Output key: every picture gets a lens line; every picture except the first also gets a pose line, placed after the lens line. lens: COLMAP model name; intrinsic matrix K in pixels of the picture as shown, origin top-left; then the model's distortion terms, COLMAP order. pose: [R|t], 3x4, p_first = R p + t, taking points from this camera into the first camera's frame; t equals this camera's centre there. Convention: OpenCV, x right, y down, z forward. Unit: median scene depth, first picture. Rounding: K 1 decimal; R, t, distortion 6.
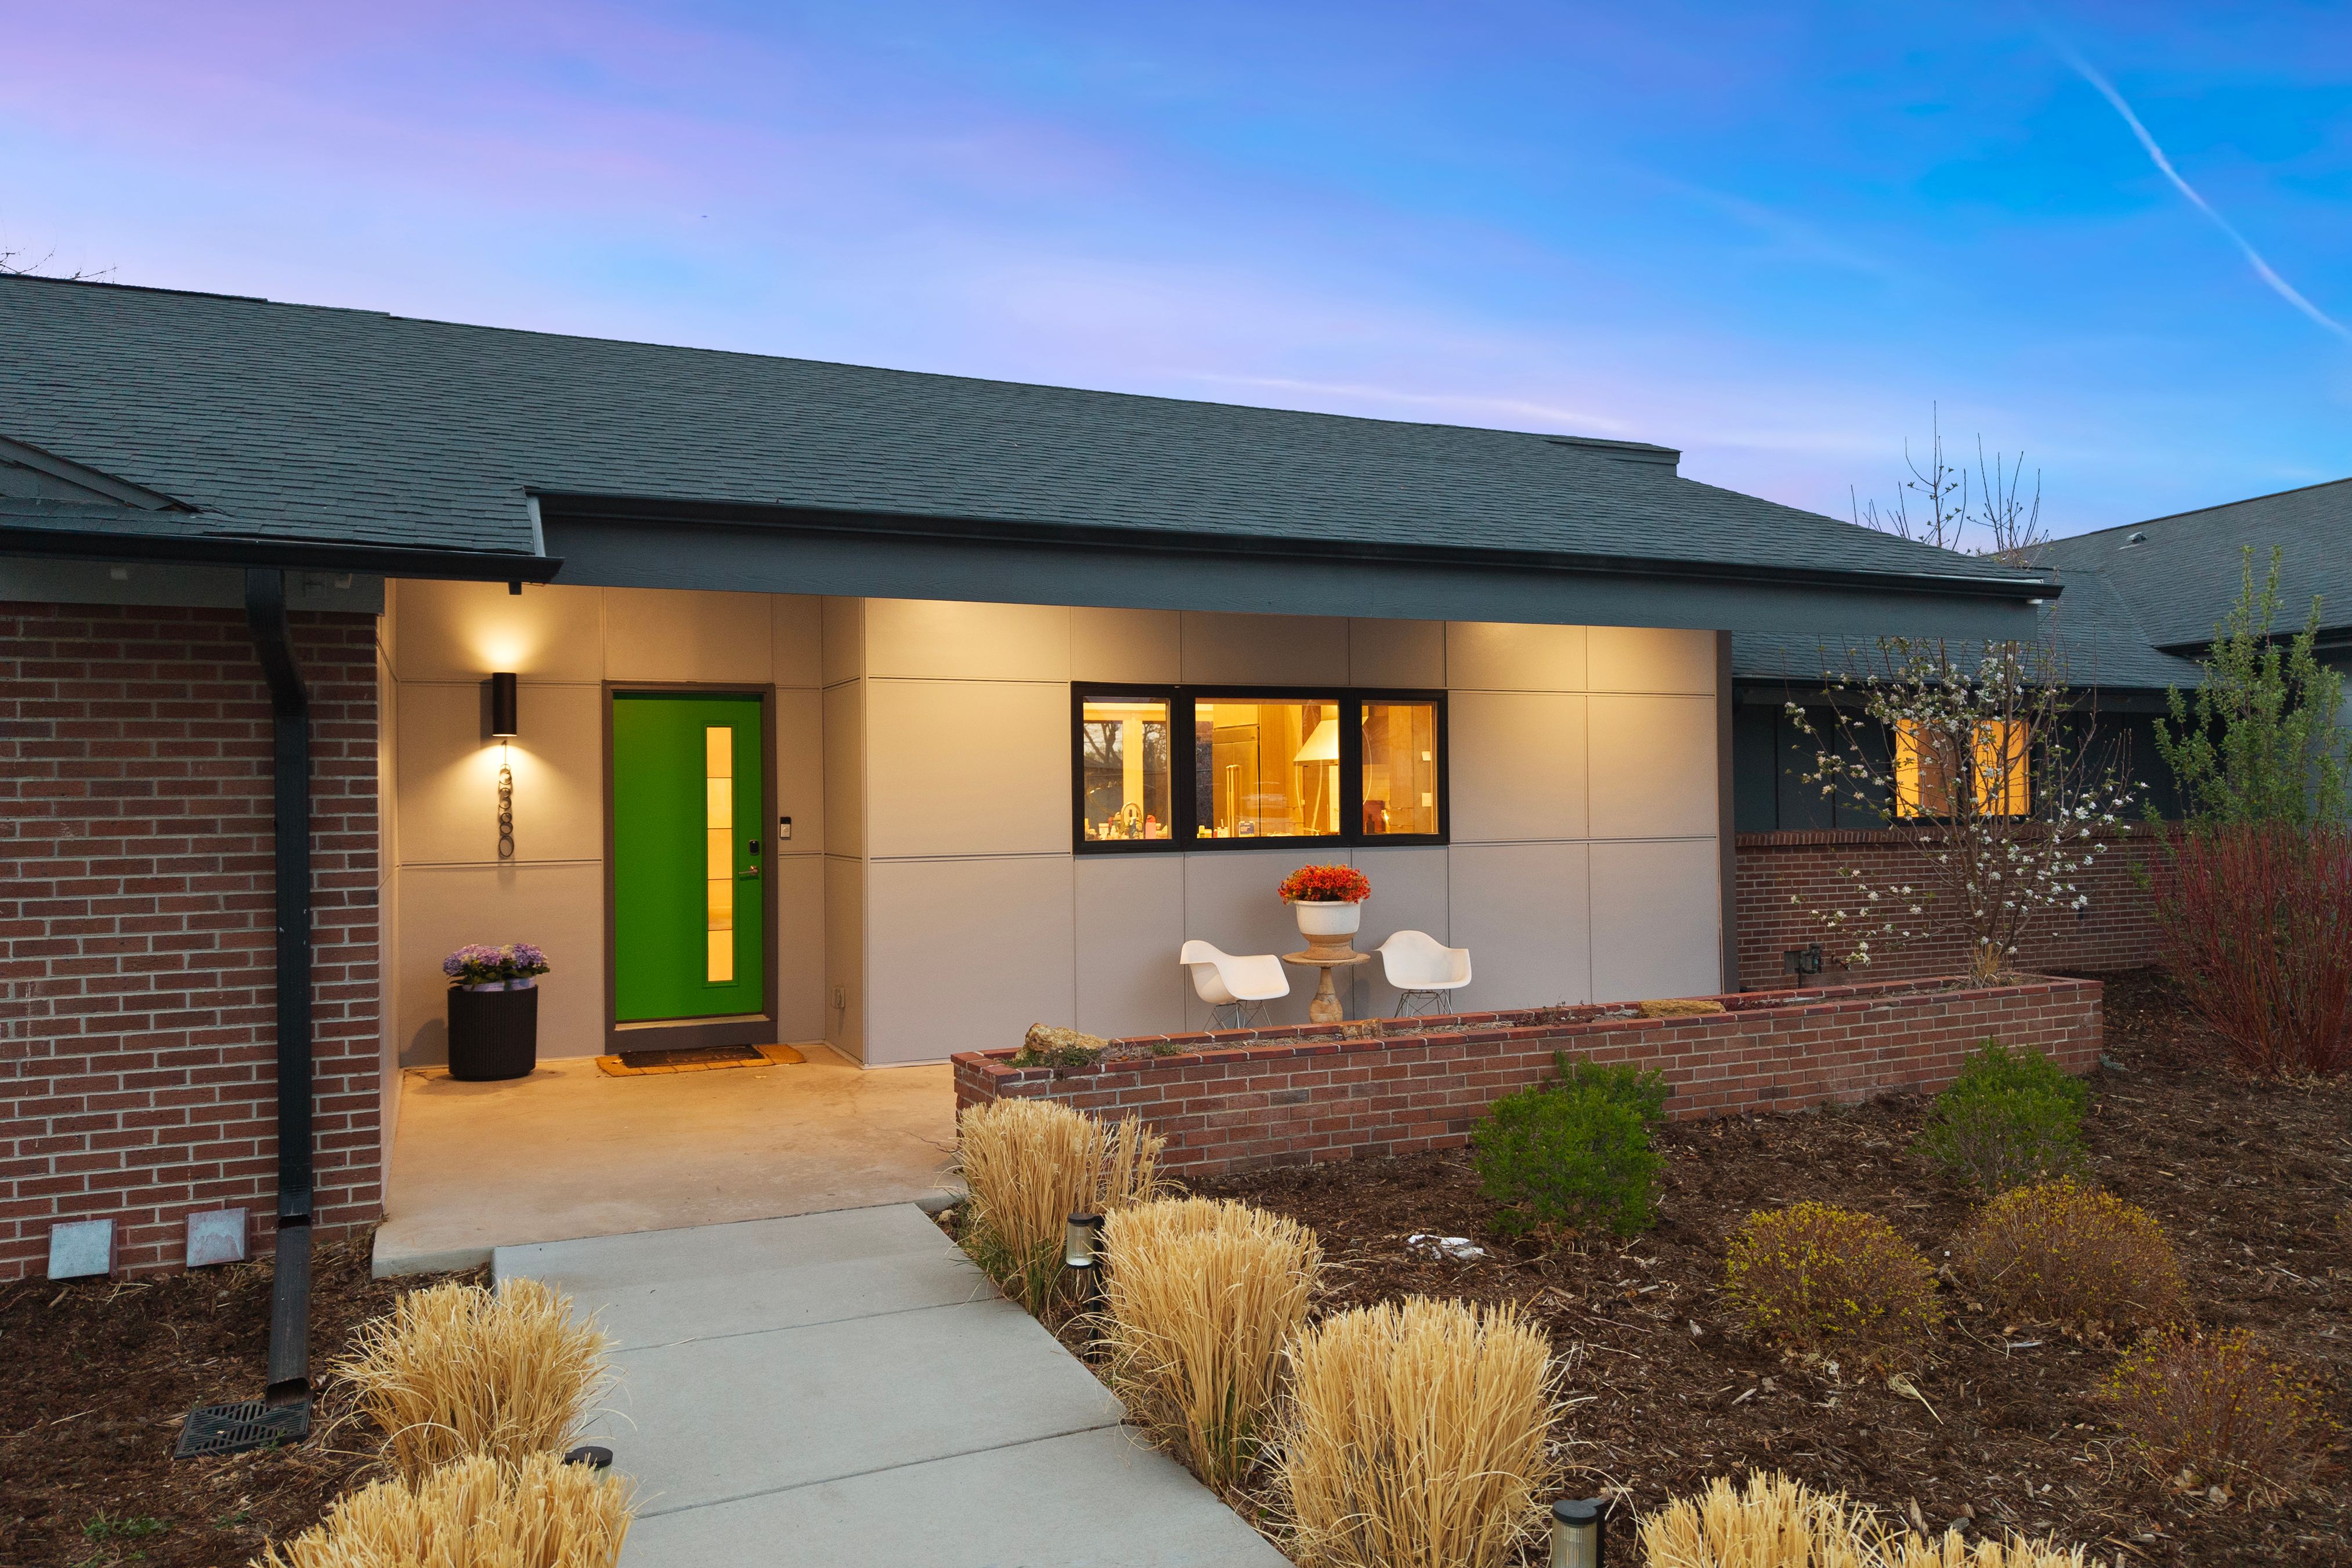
lens RADIAL K [[1565.1, 0, 1173.1], [0, 1565.1, 782.2], [0, 0, 1]] dist [0.026081, -0.022009]
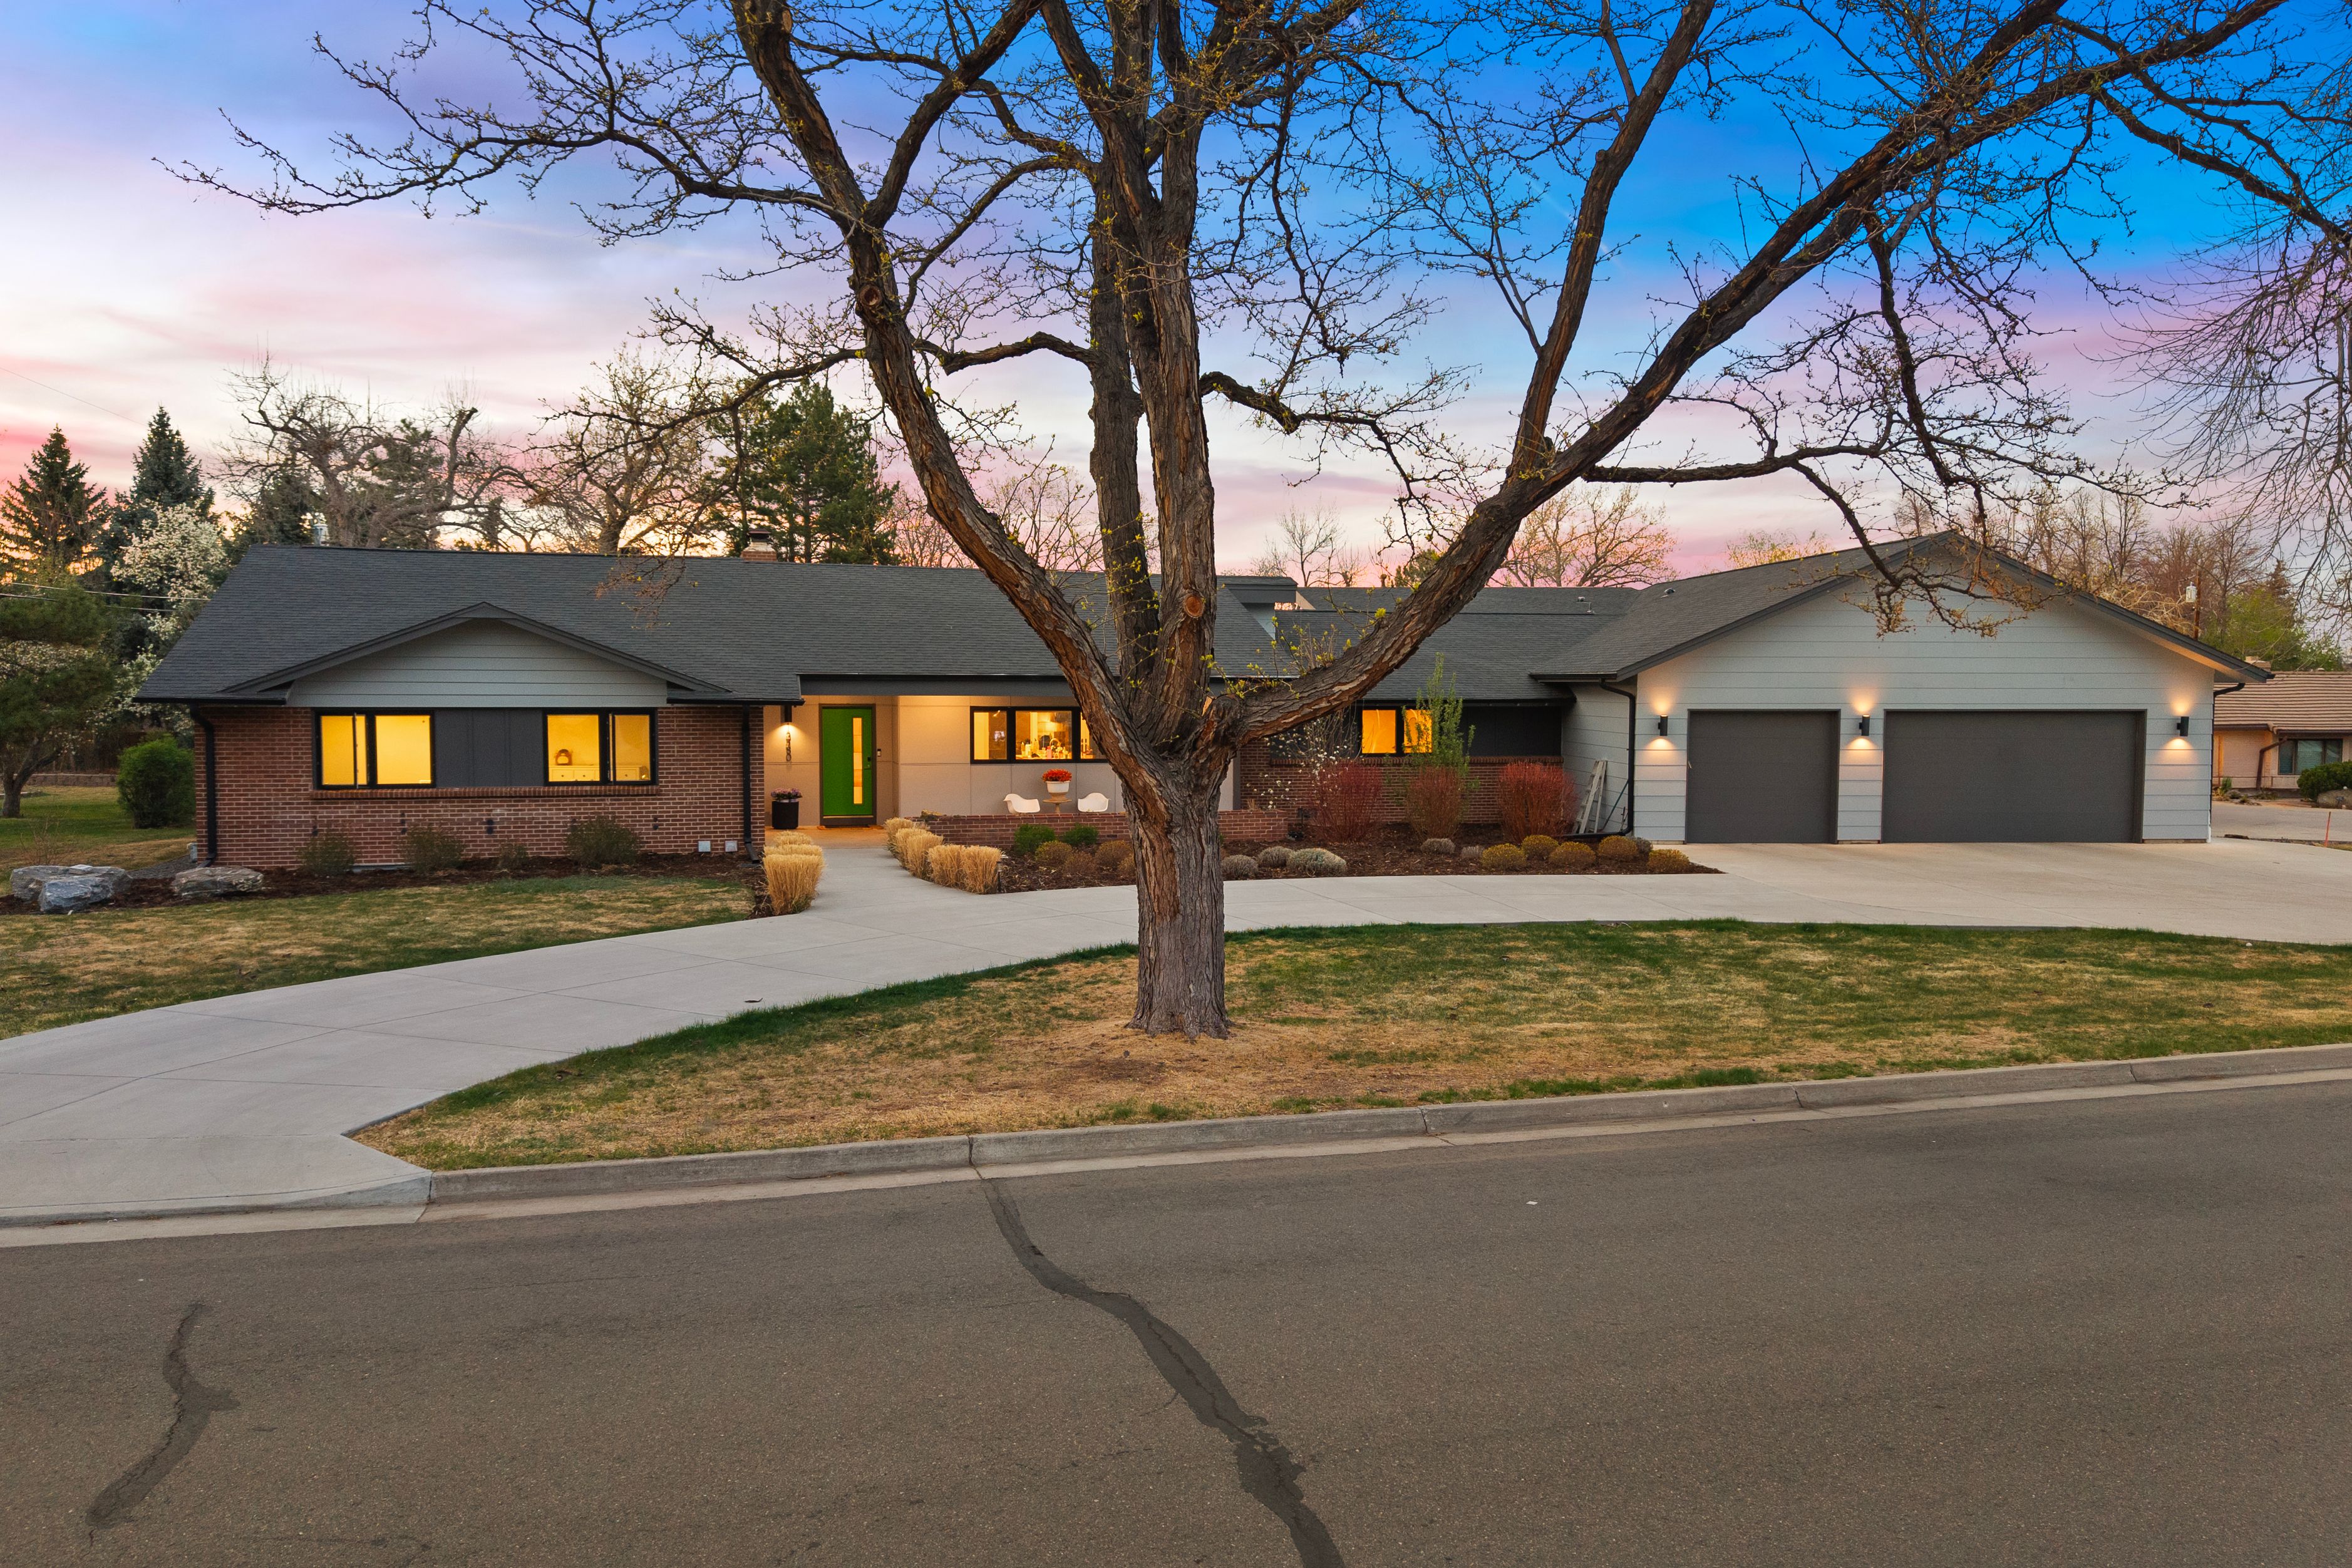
lens RADIAL K [[1622.7, 0, 1181.1], [0, 1622.7, 799.0], [0, 0, 1]] dist [0.048554, 0.000586]
pose [[0.987797, 0.022526, -0.154109, 0.825358], [-0.010752, 0.996988, 0.076813, -0.130519], [0.155375, -0.074218, 0.985064, -2.021147]]
